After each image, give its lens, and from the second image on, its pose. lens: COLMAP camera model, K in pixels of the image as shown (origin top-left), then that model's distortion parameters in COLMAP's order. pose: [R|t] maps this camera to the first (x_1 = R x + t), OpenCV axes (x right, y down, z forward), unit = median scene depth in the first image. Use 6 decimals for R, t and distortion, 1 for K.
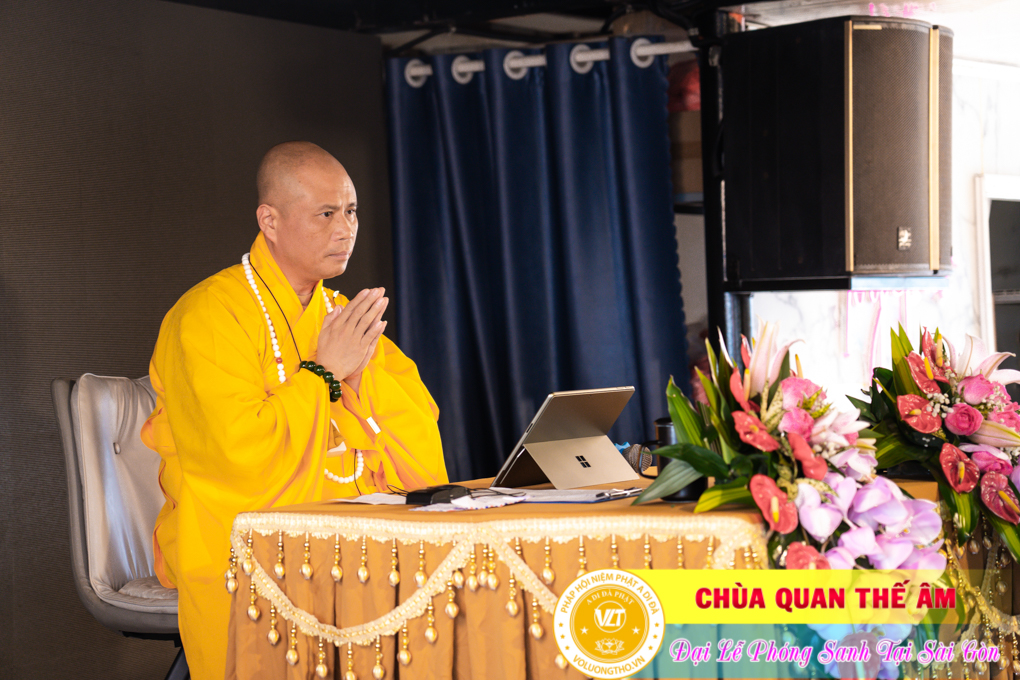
lens RADIAL K [[2819.5, 0, 510.0], [0, 2819.5, 340.0], [0, 0, 1]] dist [0.929104, 1.958217]
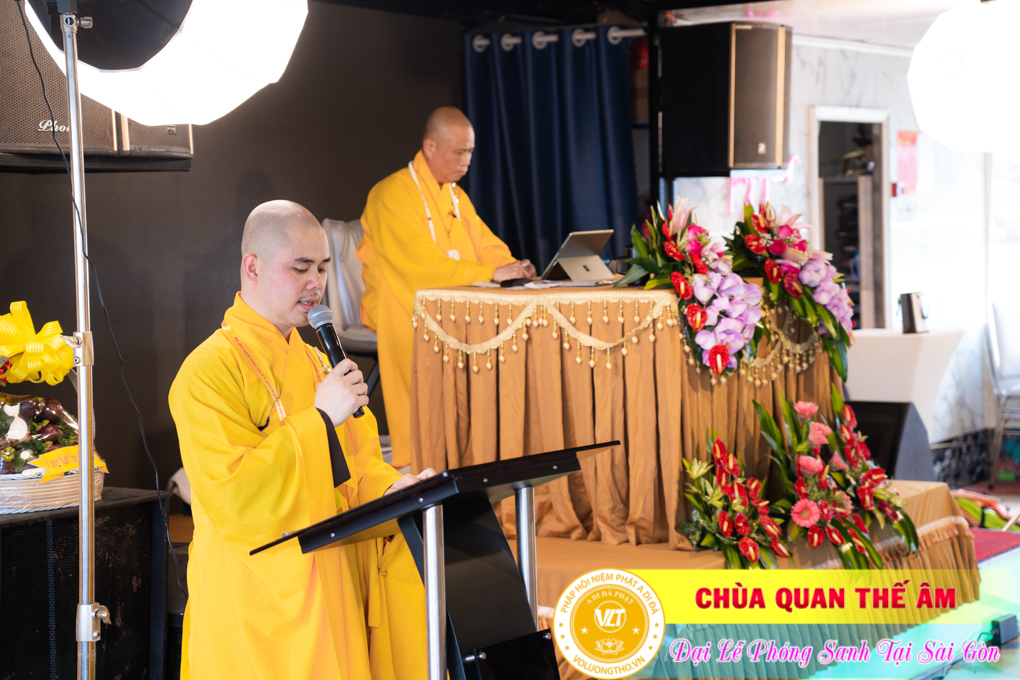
lens RADIAL K [[2218.2, 0, 510.0], [0, 2218.2, 340.0], [0, 0, 1]] dist [0.739900, -0.177499]
pose [[0.999852, 0.013157, 0.011056, -0.047125], [-0.013823, 0.997953, 0.062438, -0.002927], [-0.010212, -0.062581, 0.997988, -0.583377]]
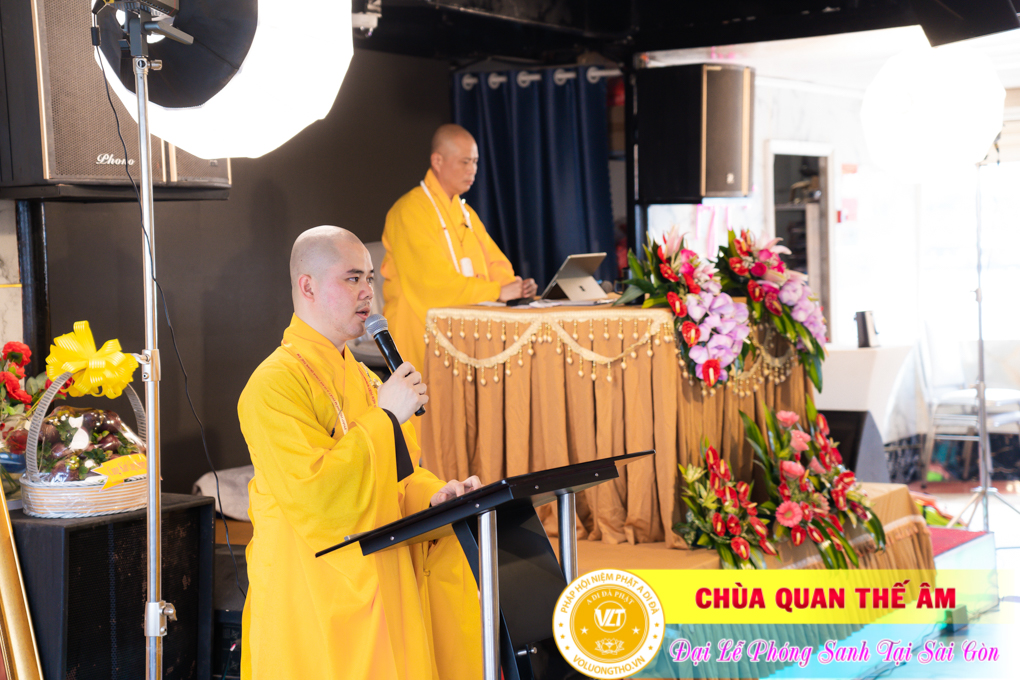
lens RADIAL K [[2035.7, 0, 510.0], [0, 2035.7, 340.0], [0, 0, 1]] dist [0.549856, 0.130983]
pose [[0.999202, 0.011421, 0.038287, -0.093779], [-0.013555, 0.998342, 0.055941, -0.003384], [-0.037584, -0.056415, 0.997700, -0.569438]]
